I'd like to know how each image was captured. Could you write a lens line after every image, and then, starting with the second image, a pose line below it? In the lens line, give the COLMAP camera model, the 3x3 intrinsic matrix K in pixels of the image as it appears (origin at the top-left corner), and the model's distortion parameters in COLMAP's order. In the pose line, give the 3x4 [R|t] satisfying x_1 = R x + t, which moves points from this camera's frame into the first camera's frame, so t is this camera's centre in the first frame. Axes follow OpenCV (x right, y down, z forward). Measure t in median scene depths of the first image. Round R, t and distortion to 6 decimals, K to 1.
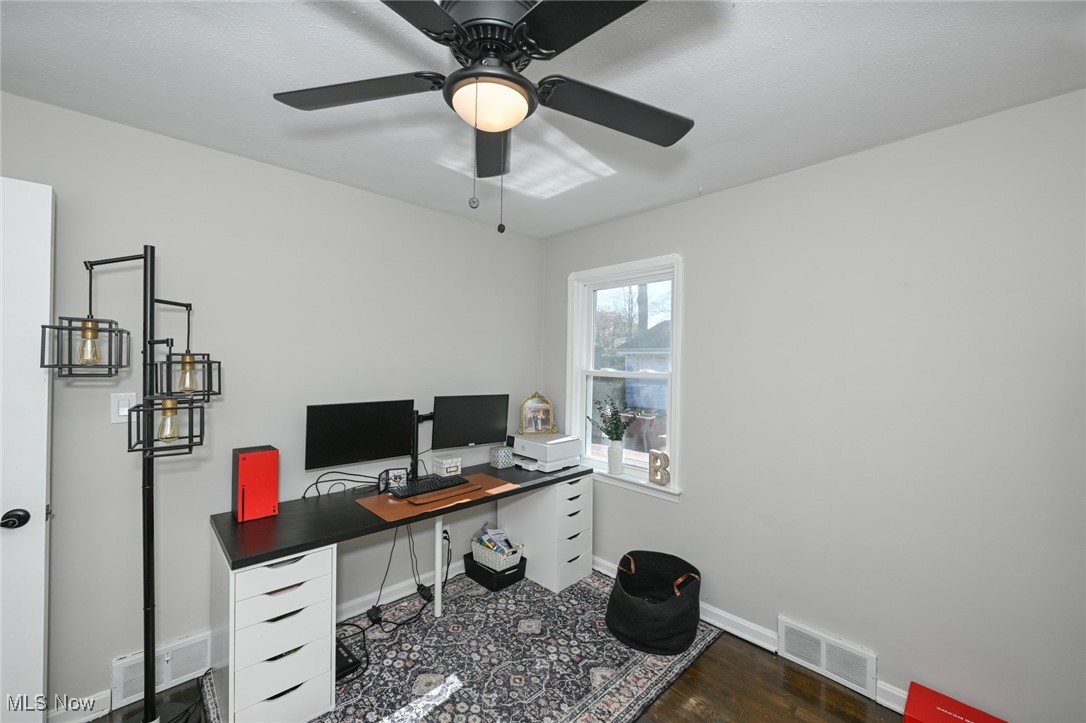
lens RADIAL K [[426.8, 0, 540.7], [0, 426.8, 360.7], [0, 0, 1]] dist [-0.001755, -0.000251]
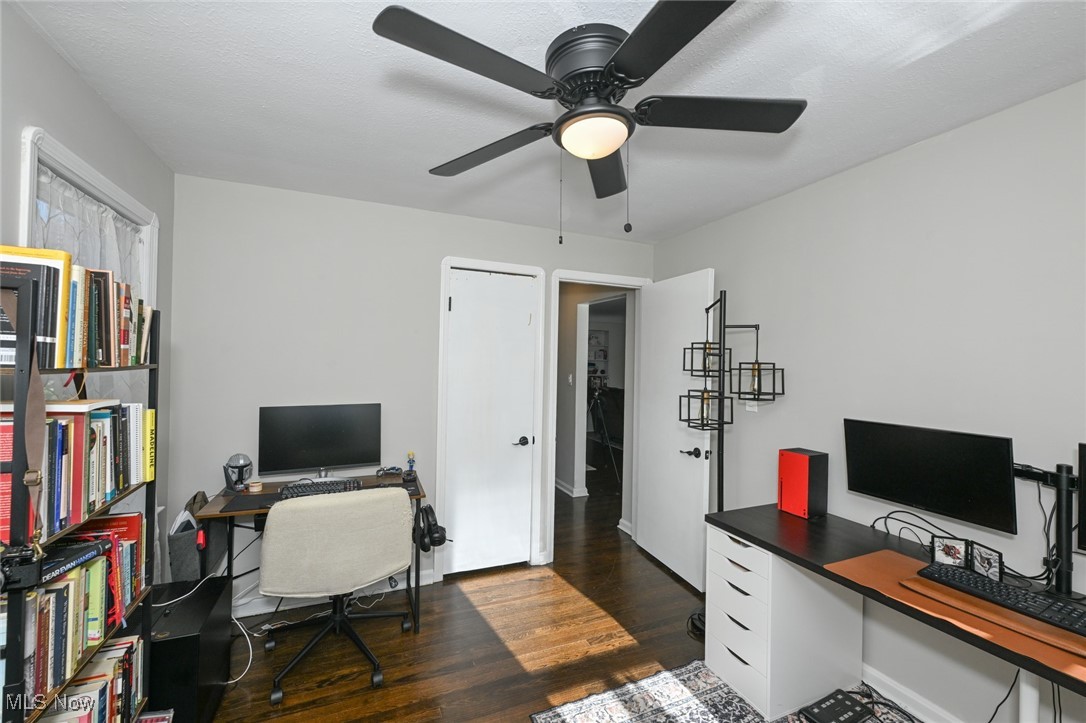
lens RADIAL K [[441.4, 0, 542.7], [0, 441.4, 355.3], [0, 0, 1]] dist [-0.000464, -0.000119]
pose [[-0.336959, -0.034510, -0.940887, 0.652625], [-0.023552, 0.999324, -0.028219, 0.013993], [0.941225, 0.012652, -0.337544, 0.817259]]
